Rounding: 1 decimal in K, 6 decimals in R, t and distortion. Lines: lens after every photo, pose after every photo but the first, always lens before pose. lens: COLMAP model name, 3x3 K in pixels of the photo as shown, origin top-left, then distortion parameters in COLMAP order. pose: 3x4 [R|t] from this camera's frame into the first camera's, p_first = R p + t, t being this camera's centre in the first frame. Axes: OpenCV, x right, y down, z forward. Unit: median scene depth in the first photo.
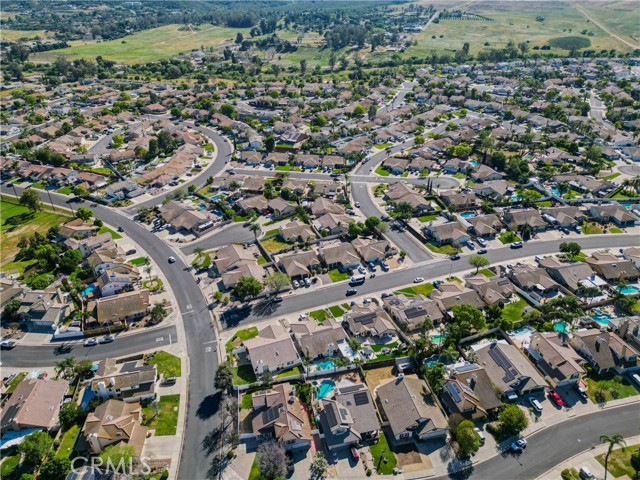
lens RADIAL K [[445.3, 0, 320.0], [0, 445.3, 240.0], [0, 0, 1]] dist [0.021760, -0.000762]
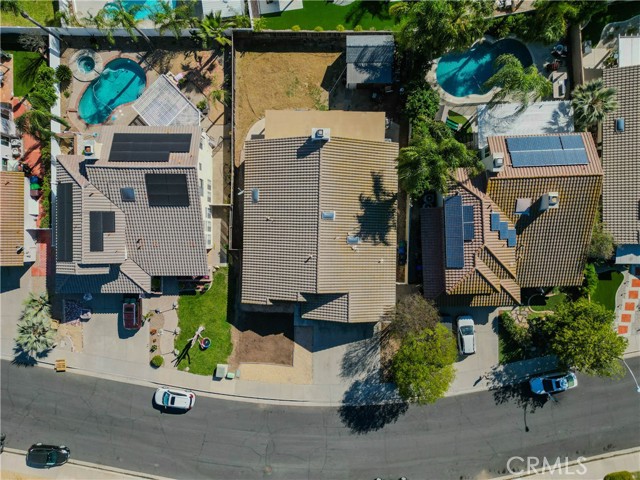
lens RADIAL K [[454.8, 0, 320.0], [0, 454.8, 240.0], [0, 0, 1]] dist [0.020329, -0.004918]
pose [[0.974127, 0.225821, -0.009013, 0.193403], [-0.103275, 0.480263, 0.871023, 0.064649], [0.201024, -0.847557, 0.491159, 0.753092]]
